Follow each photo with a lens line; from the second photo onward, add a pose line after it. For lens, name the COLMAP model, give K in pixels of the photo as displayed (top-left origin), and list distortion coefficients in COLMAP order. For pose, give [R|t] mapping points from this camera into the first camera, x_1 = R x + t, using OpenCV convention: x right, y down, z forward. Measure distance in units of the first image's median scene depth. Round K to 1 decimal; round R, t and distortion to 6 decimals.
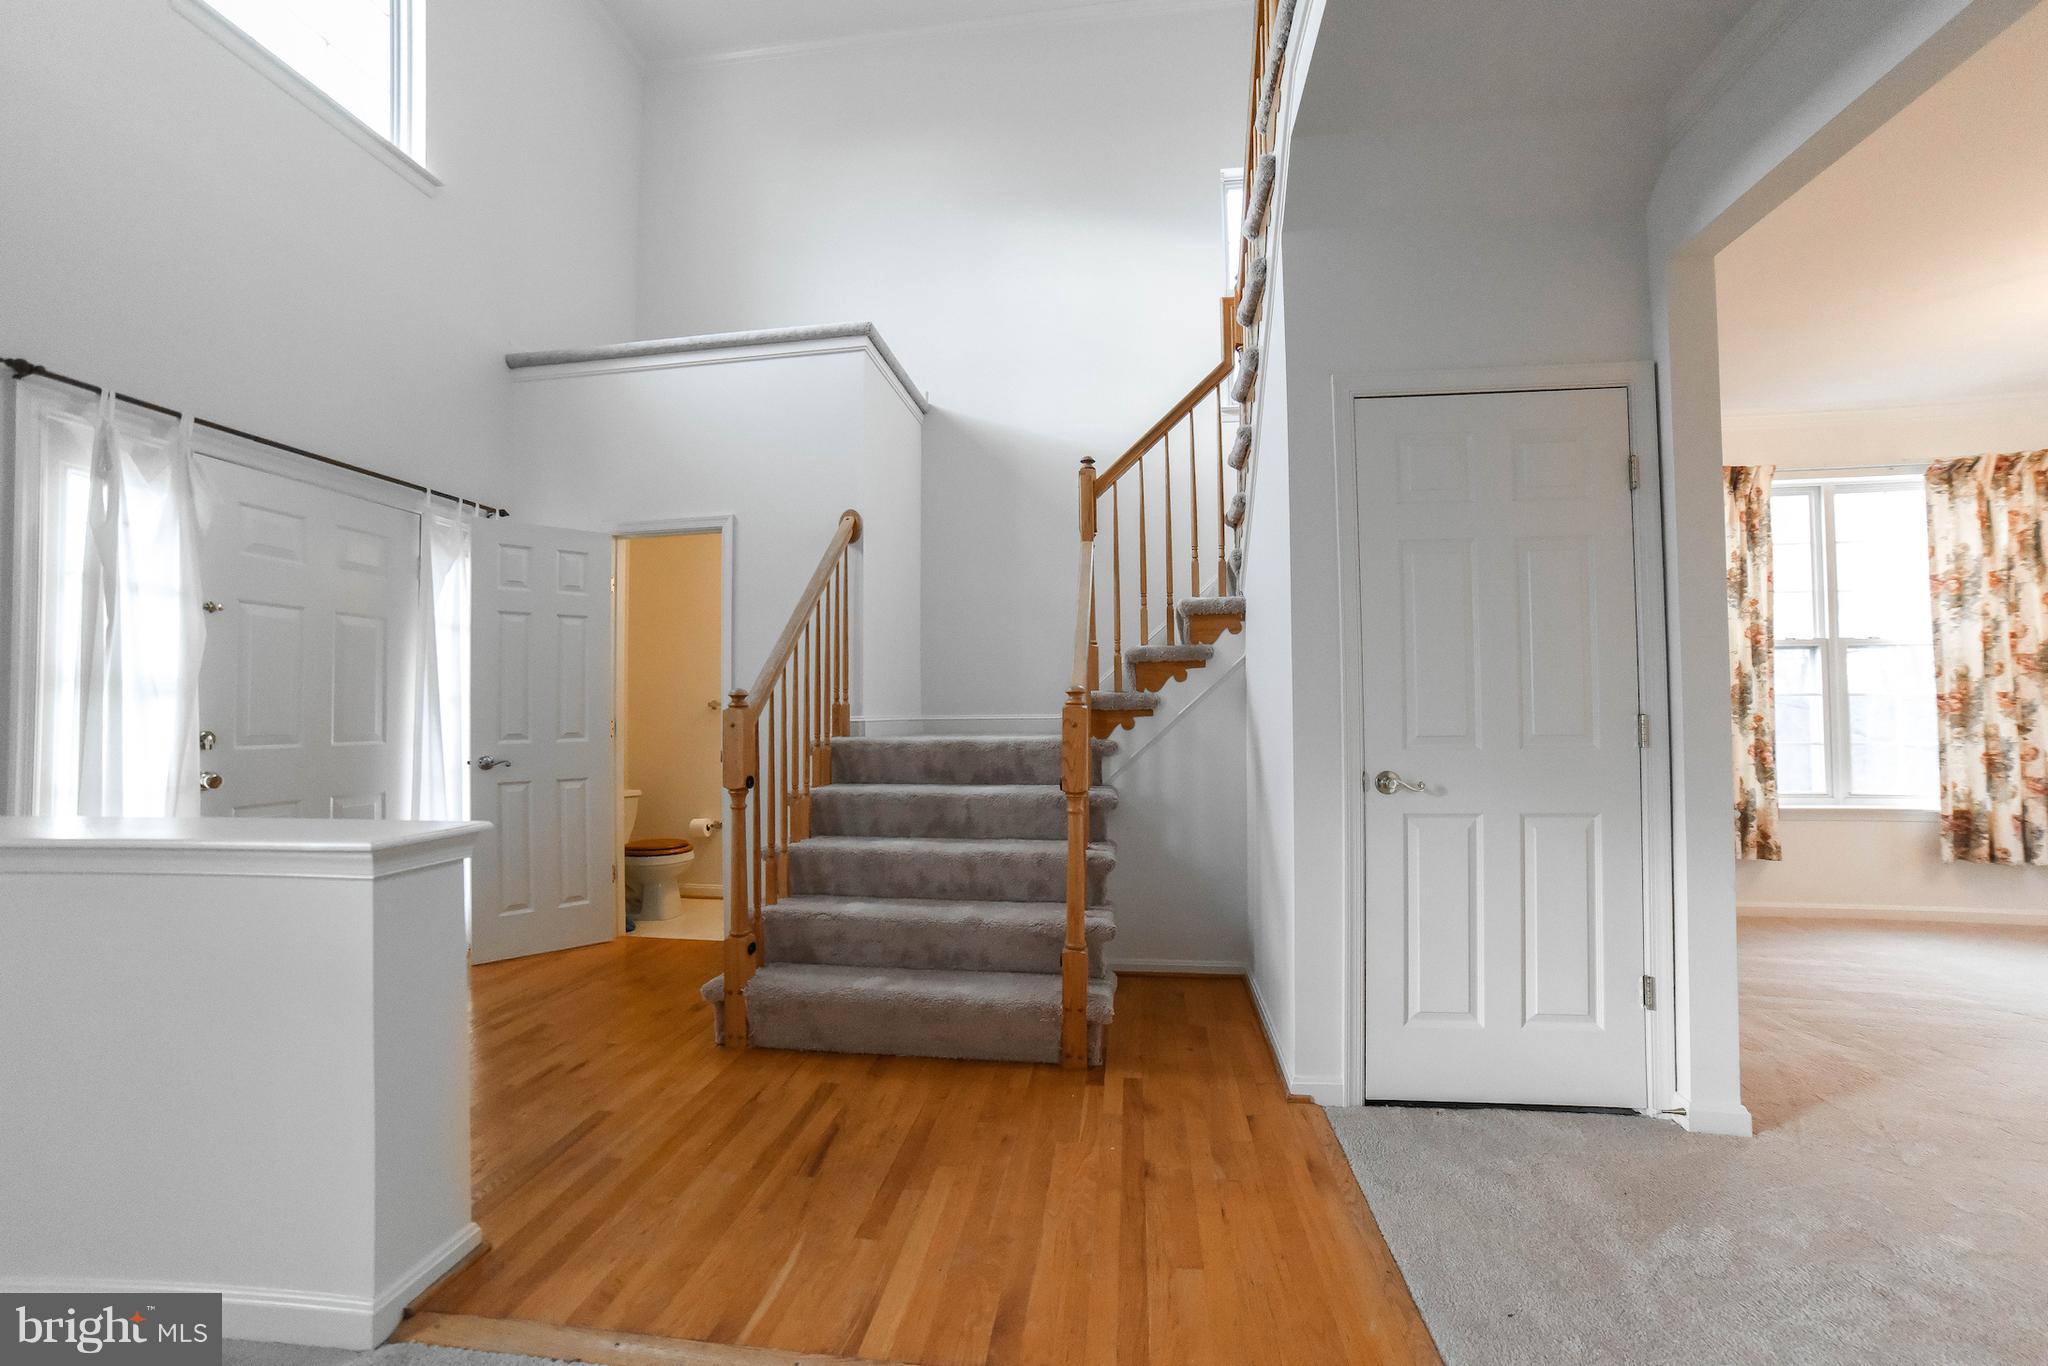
lens RADIAL K [[827.5, 0, 1031.6], [0, 827.5, 690.6], [0, 0, 1]] dist [-0.086905, 0.041996]
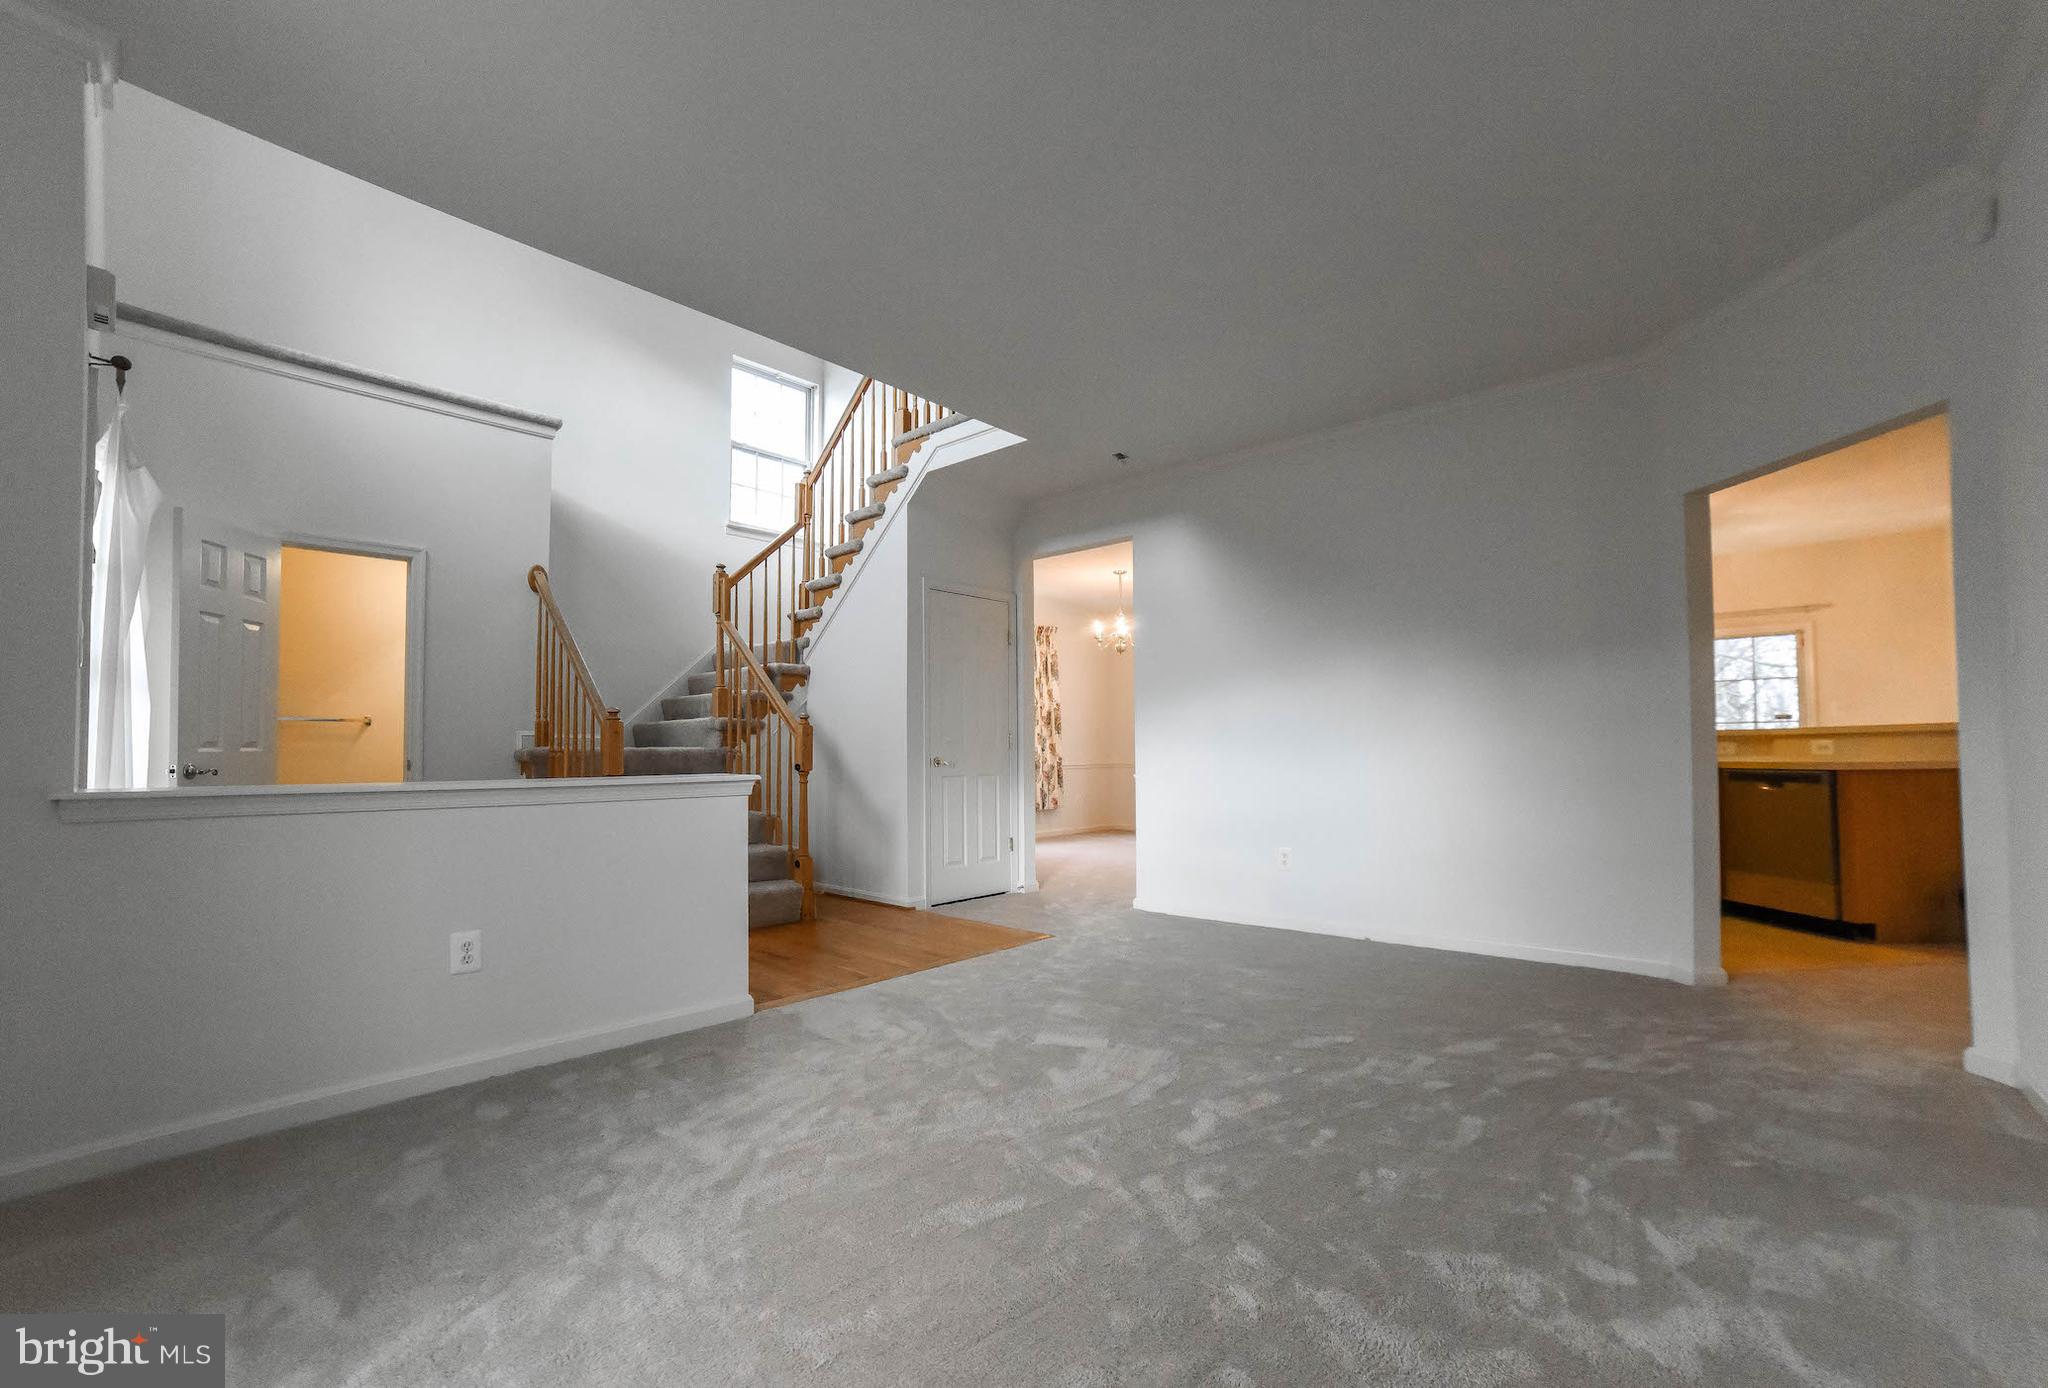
lens RADIAL K [[875.5, 0, 984.1], [0, 875.5, 693.9], [0, 0, 1]] dist [-0.028981, 0.000050]
pose [[0.581246, 0.055570, 0.811828, -1.005080], [-0.022064, 0.998375, -0.052542, 0.033211], [-0.813428, 0.012627, 0.581528, -0.359626]]
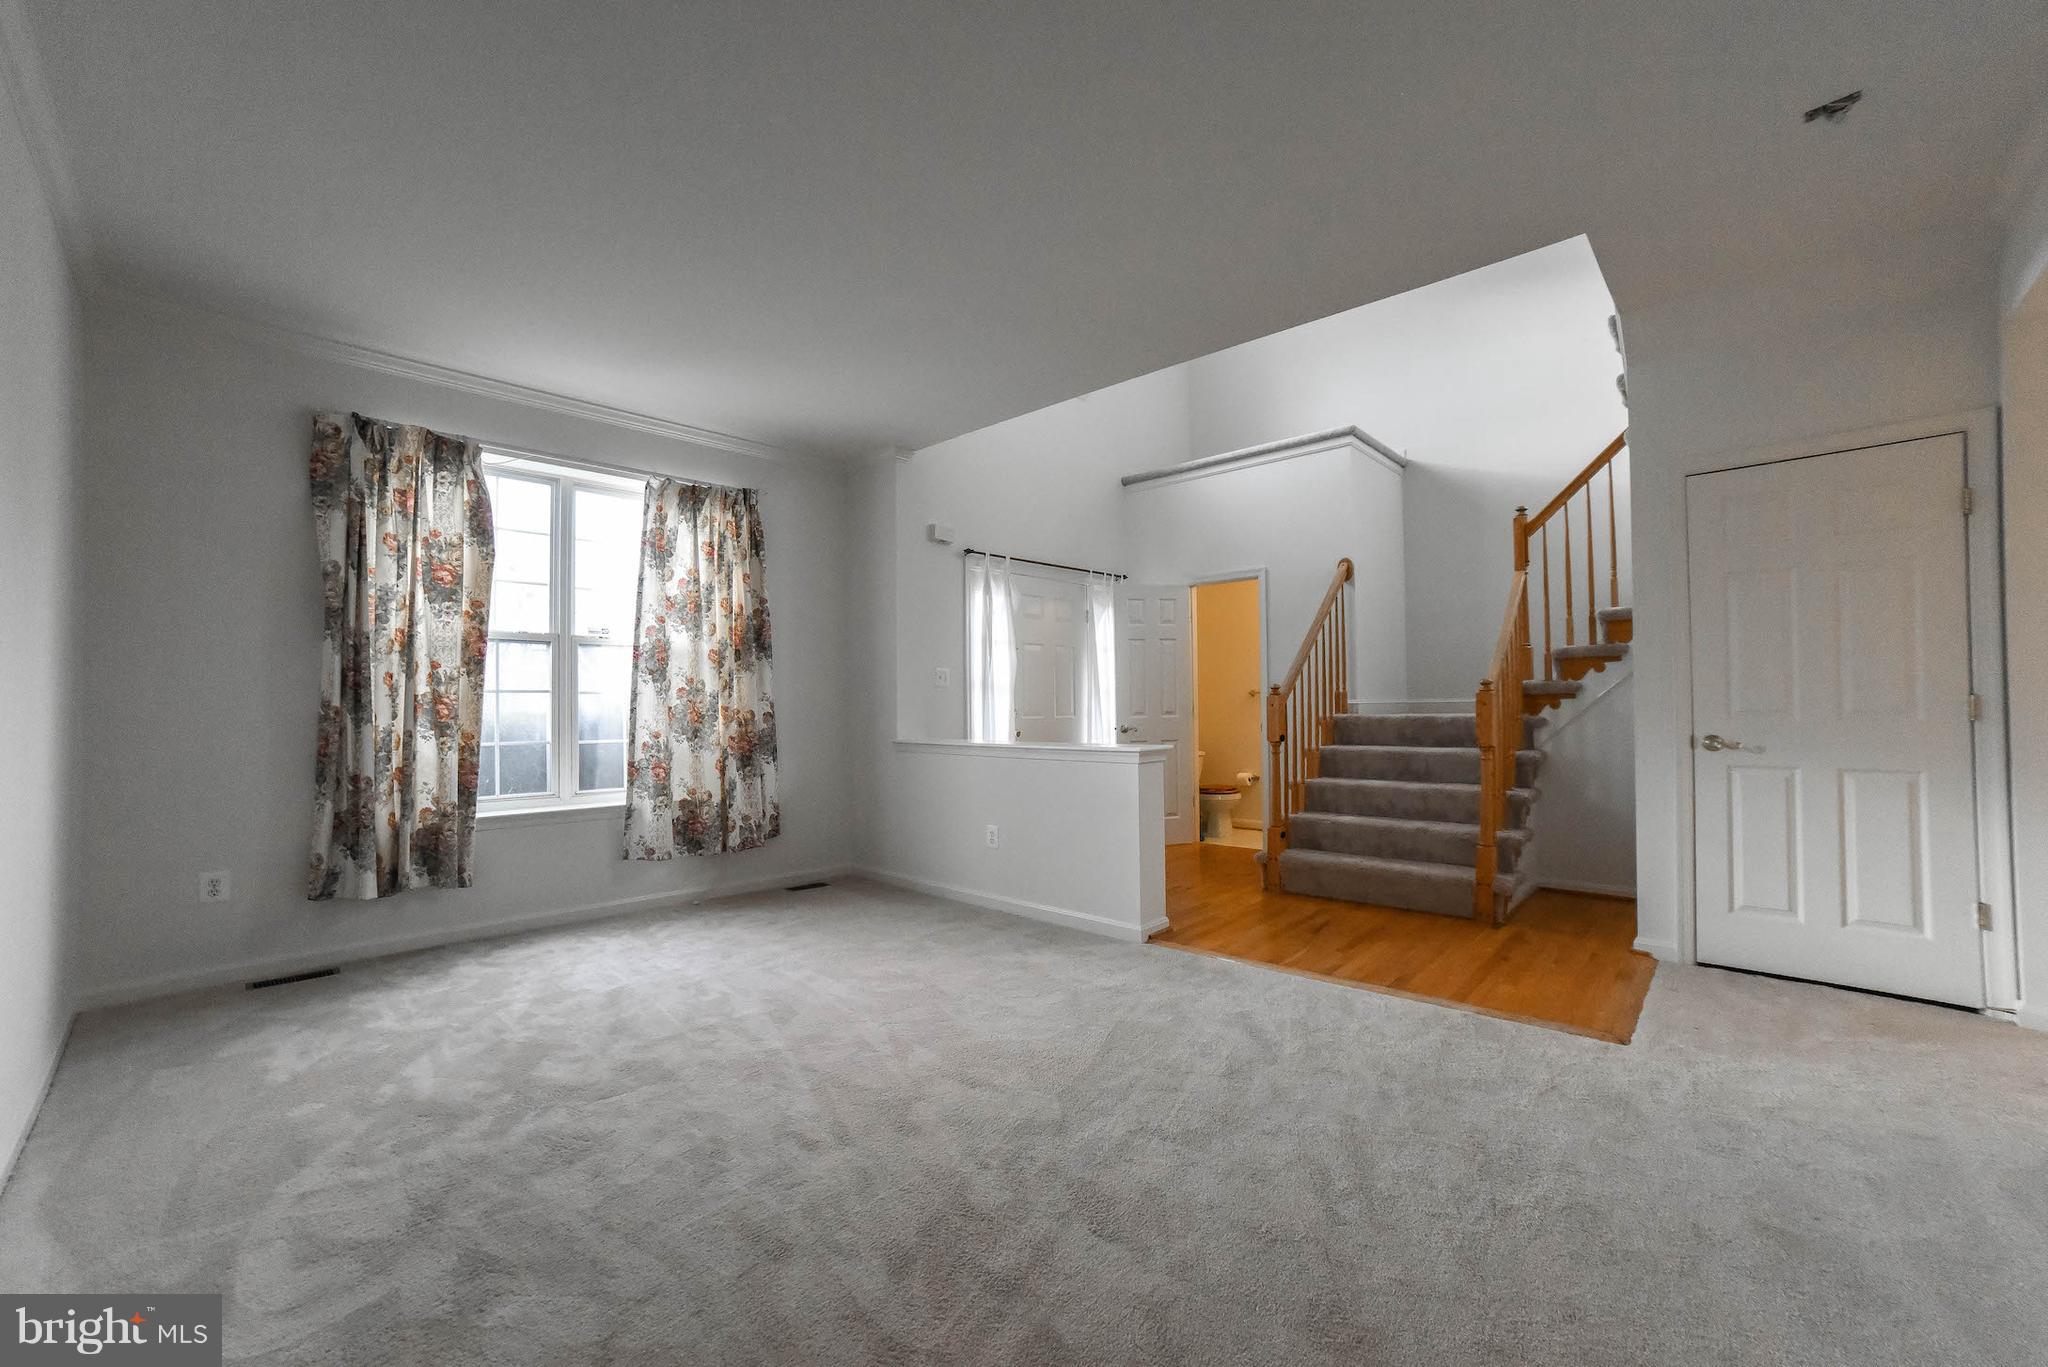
lens RADIAL K [[827.5, 0, 1031.6], [0, 827.5, 691.1], [0, 0, 1]] dist [-0.086905, 0.041996]
pose [[0.816907, -0.010286, -0.576678, 0.178285], [0.019410, 0.999765, 0.009662, -0.010858], [0.576443, -0.019086, 0.816914, -0.572412]]
